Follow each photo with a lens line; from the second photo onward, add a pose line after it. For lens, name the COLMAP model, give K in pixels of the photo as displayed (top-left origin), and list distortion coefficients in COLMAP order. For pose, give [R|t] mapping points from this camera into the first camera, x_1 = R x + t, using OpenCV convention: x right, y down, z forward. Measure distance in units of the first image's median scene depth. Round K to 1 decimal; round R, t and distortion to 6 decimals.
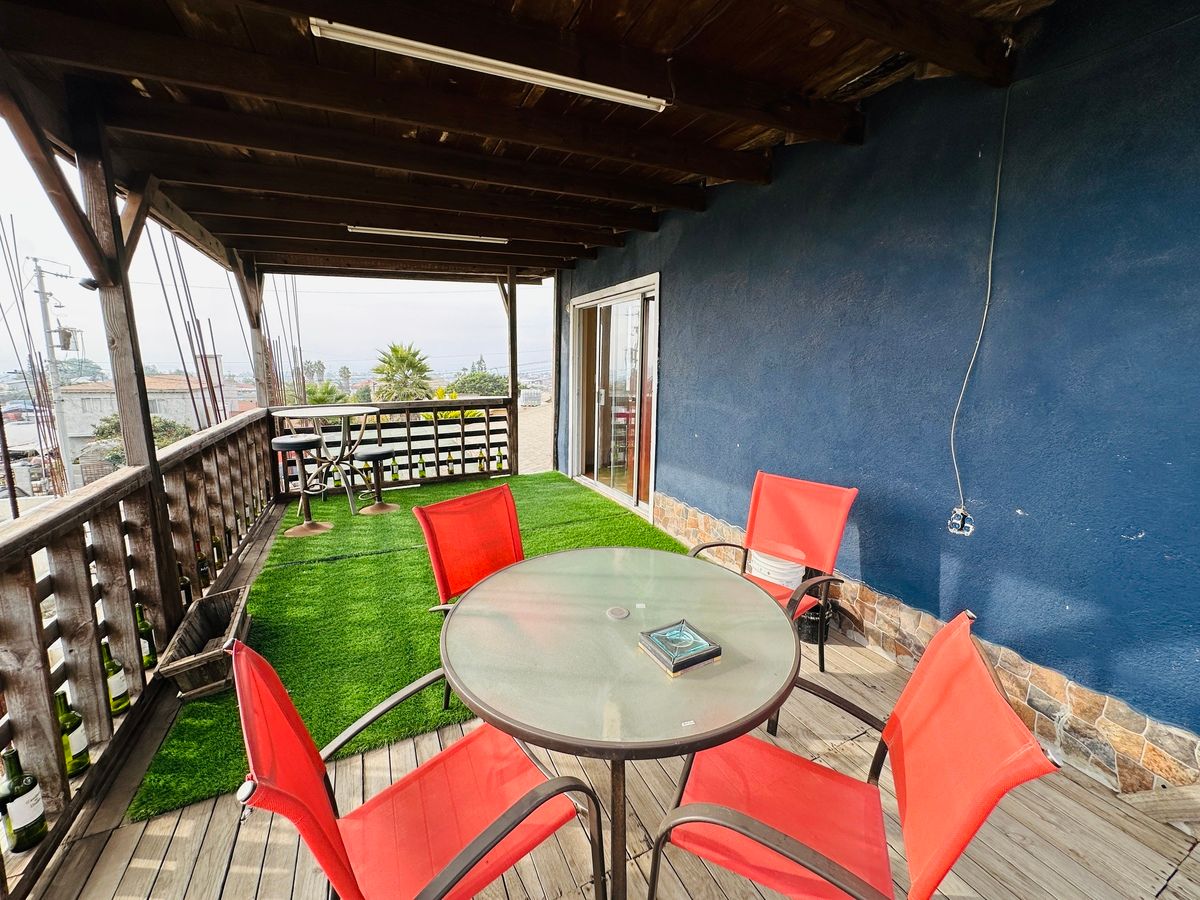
lens RADIAL K [[478.6, 0, 601.6], [0, 478.6, 451.3], [0, 0, 1]] dist [-0.003150, 0.000127]
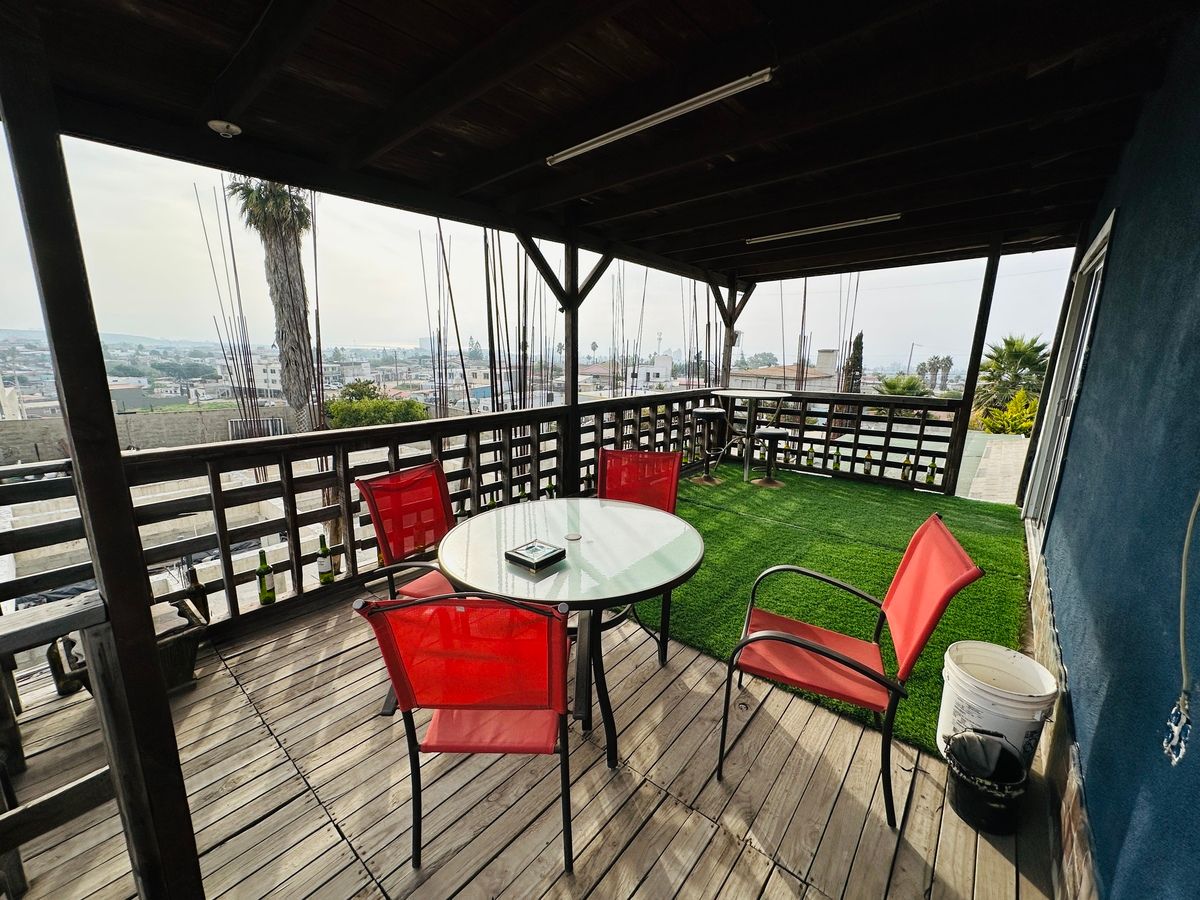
lens RADIAL K [[478.6, 0, 598.0], [0, 478.6, 449.6], [0, 0, 1]] dist [-0.003150, 0.000127]
pose [[0.407396, 0.185215, -0.894273, 0.311038], [-0.179589, 0.976346, 0.120400, -0.017795], [0.895420, 0.111551, 0.431022, 0.121326]]
